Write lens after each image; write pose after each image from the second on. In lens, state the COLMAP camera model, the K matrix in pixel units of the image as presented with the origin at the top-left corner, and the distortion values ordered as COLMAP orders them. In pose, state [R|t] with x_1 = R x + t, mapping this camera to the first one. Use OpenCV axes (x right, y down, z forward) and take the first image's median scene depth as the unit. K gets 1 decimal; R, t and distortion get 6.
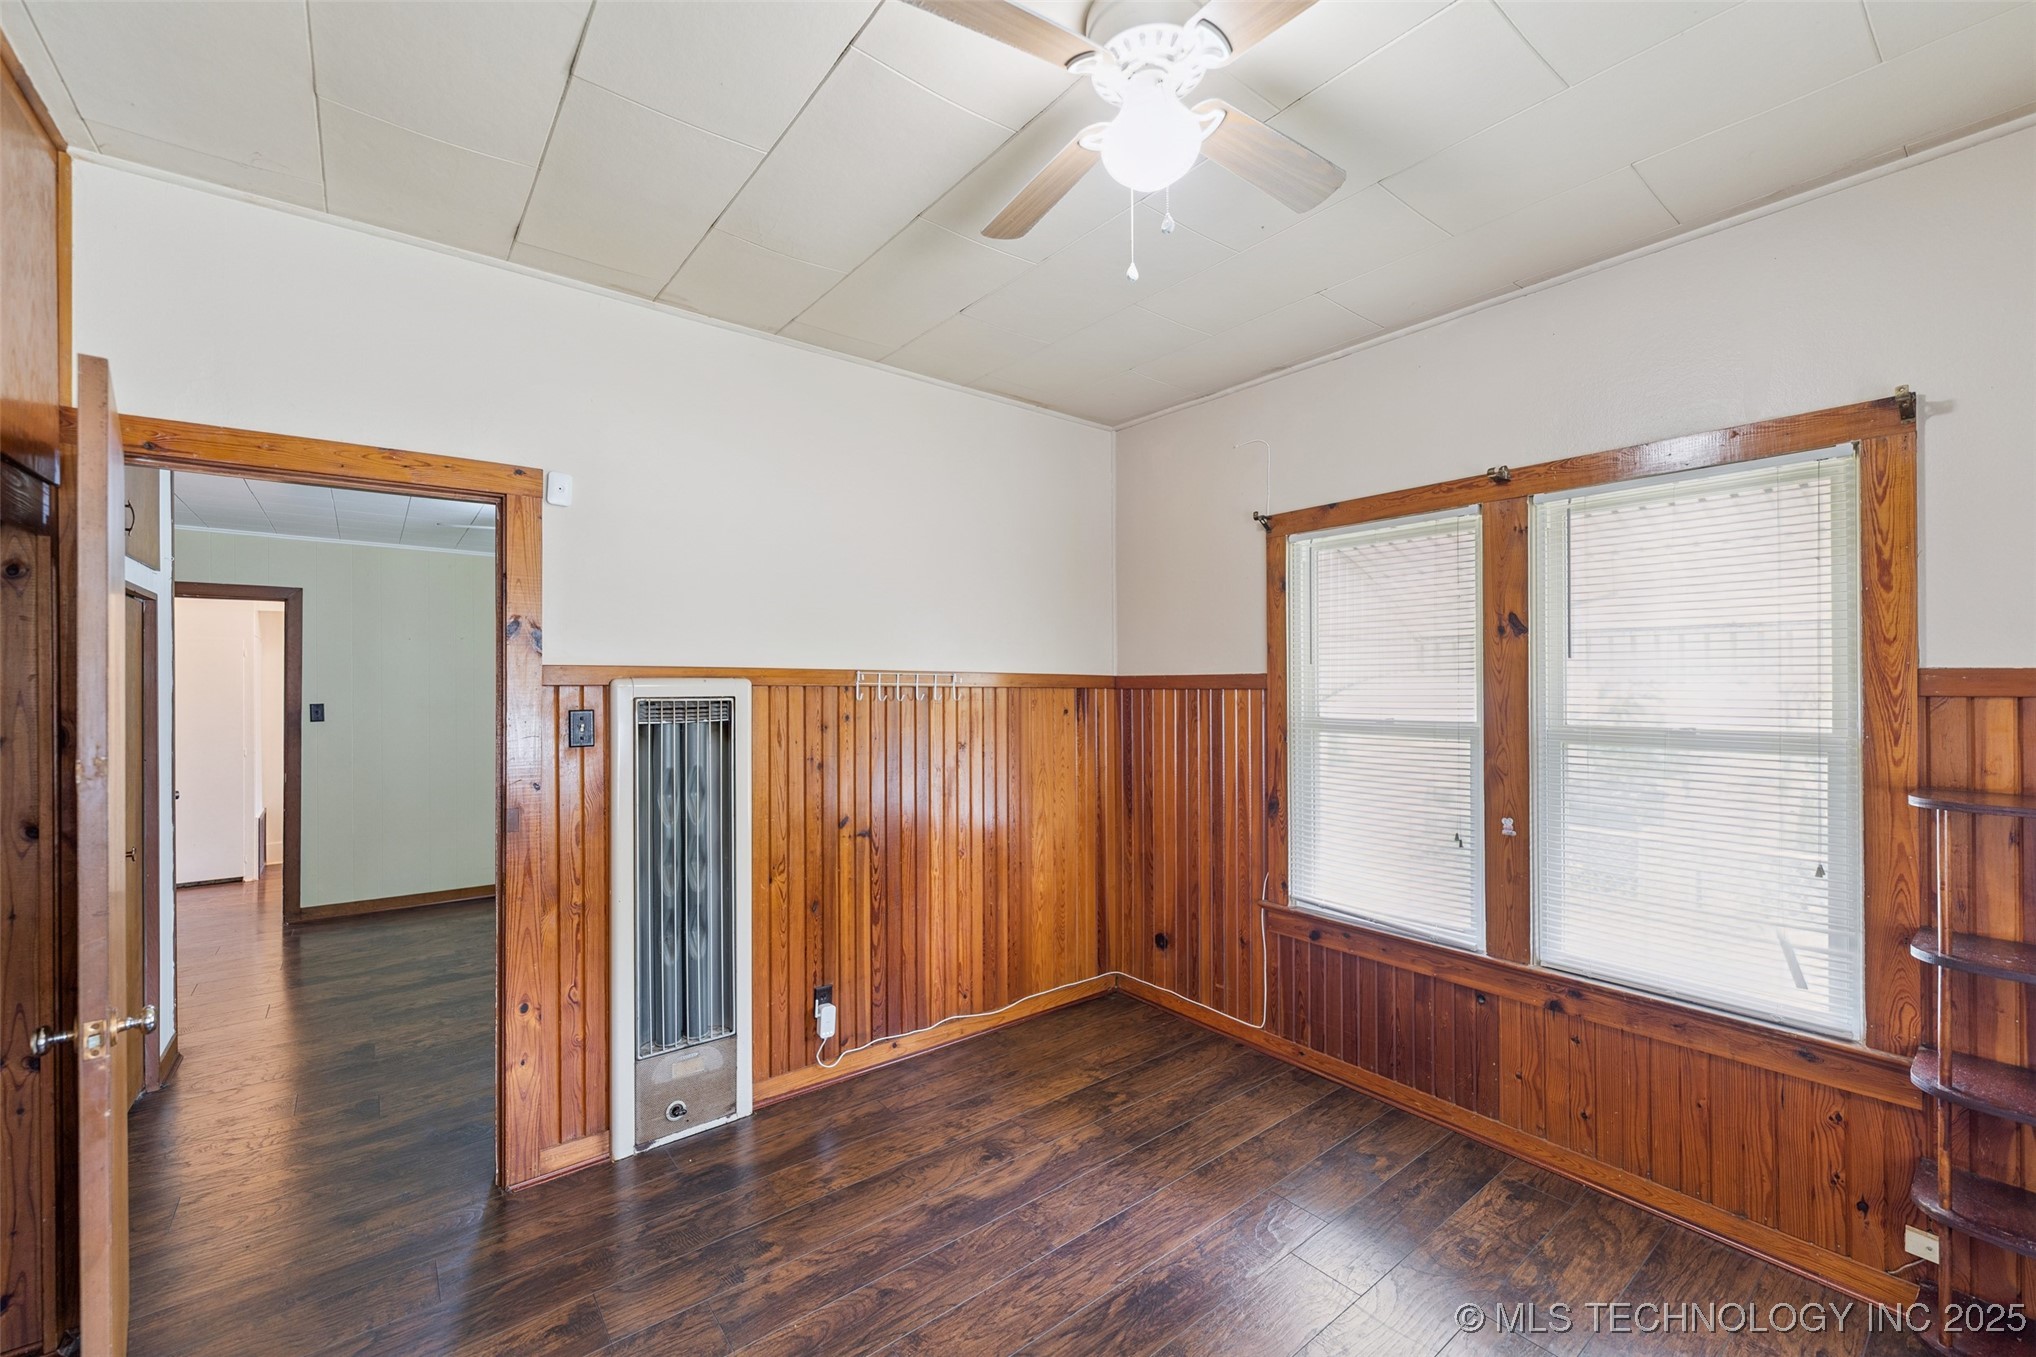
lens RADIAL K [[819.4, 0, 1018.0], [0, 819.4, 678.5], [0, 0, 1]] dist [0.001668, 0.000097]
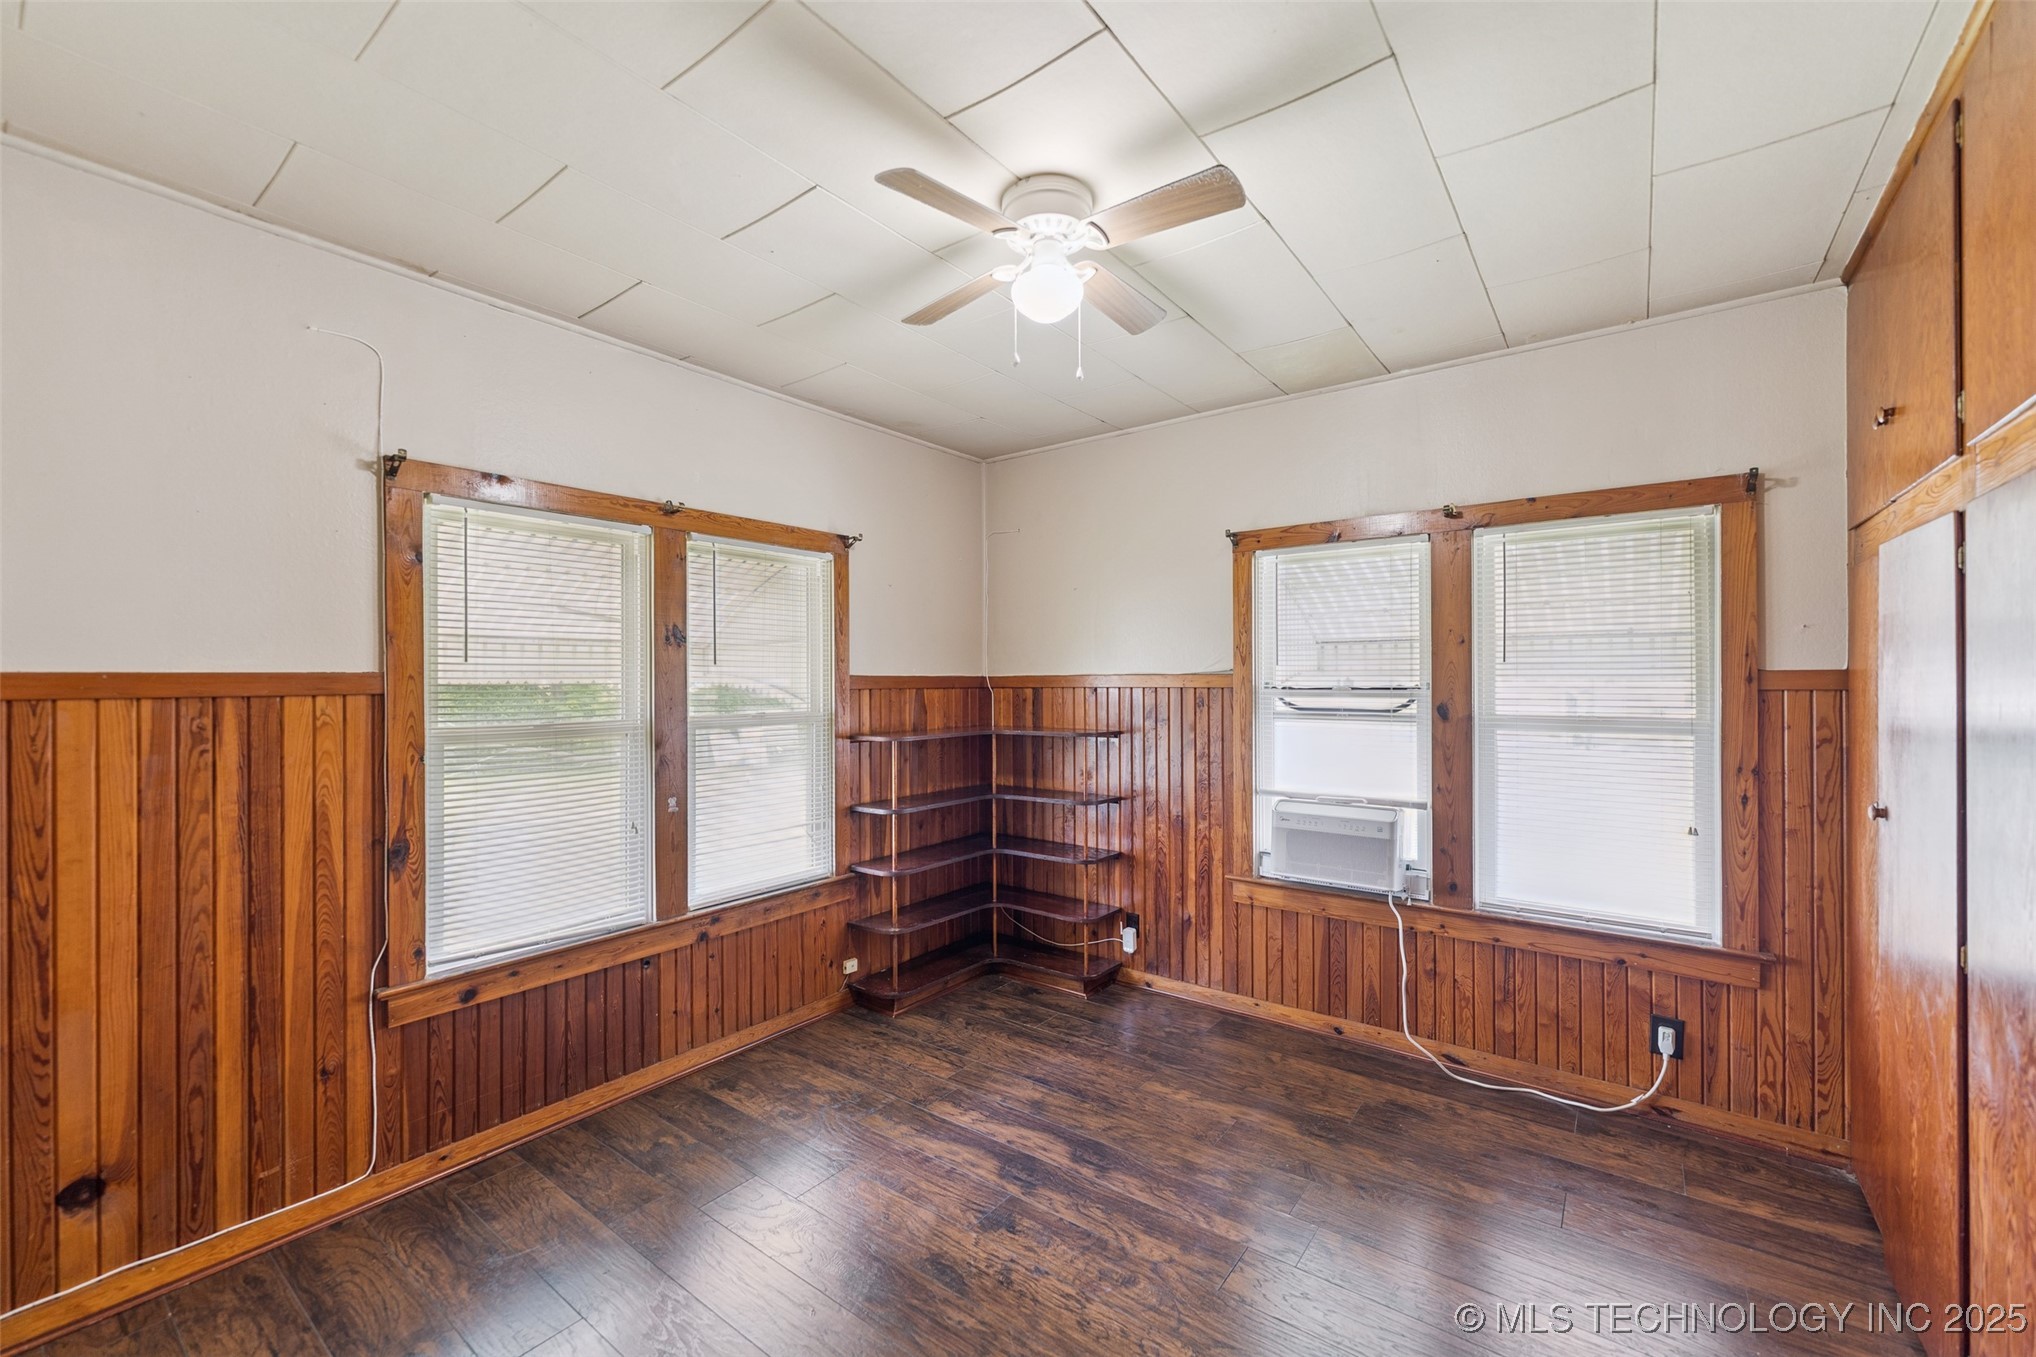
lens RADIAL K [[820.7, 0, 1008.1], [0, 820.7, 669.0], [0, 0, 1]] dist [-0.000829, -0.000265]
pose [[-0.243857, 0.014629, 0.969701, -0.647802], [-0.001355, 0.999880, -0.015425, 0.001222], [-0.969810, -0.005076, -0.243808, 0.783716]]
